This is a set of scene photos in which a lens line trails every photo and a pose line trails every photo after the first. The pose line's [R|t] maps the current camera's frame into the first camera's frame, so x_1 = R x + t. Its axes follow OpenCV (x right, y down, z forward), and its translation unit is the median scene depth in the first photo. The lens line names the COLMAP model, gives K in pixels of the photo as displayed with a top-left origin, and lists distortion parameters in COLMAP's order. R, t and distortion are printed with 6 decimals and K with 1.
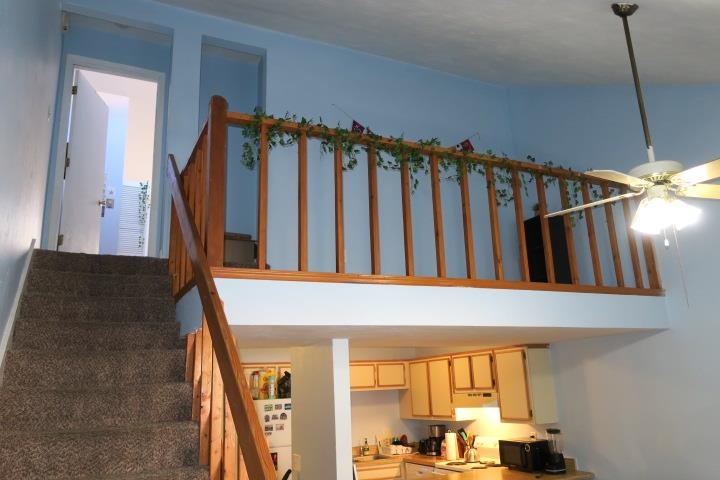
lens RADIAL K [[572.3, 0, 360.0], [0, 572.3, 240.0], [0, 0, 1]] dist [-0.003036, 0.000953]
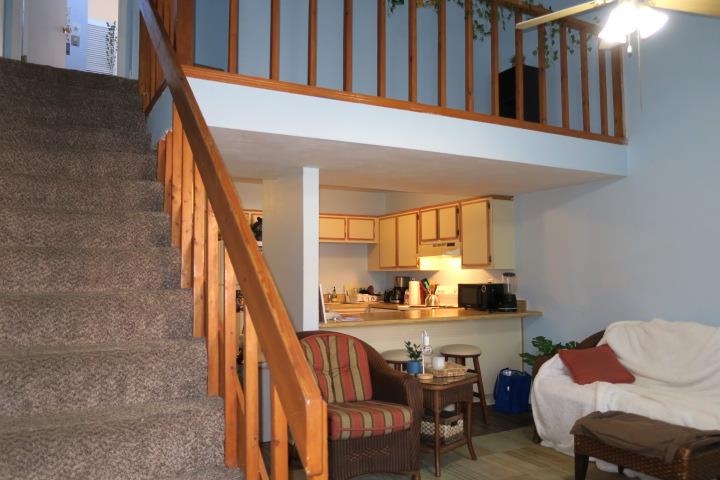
lens RADIAL K [[572.4, 0, 361.4], [0, 572.4, 239.3], [0, 0, 1]] dist [-0.000655, 0.002915]
pose [[0.998156, 0.038485, 0.046938, 0.009272], [-0.046790, 0.980447, 0.191137, 0.073680], [-0.038664, -0.192981, 0.980440, -0.023601]]
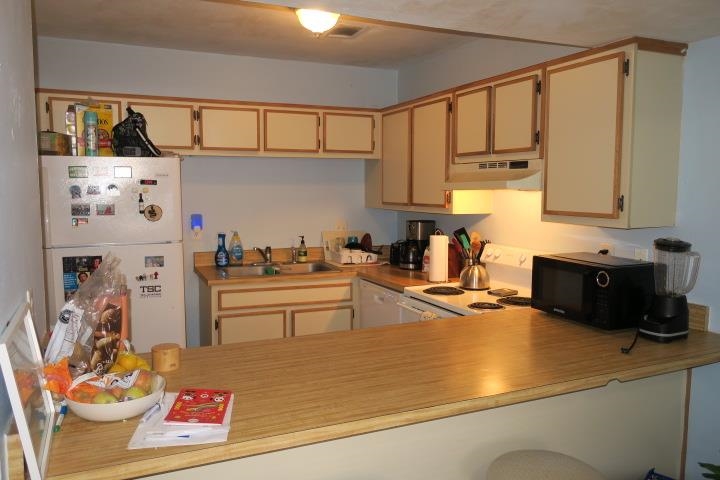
lens RADIAL K [[572.4, 0, 361.4], [0, 572.4, 239.3], [0, 0, 1]] dist [-0.000655, 0.002915]
pose [[0.998572, 0.045647, -0.027771, 0.115545], [-0.033422, 0.939144, 0.341895, 0.183991], [0.041688, -0.340478, 0.939328, 0.565917]]
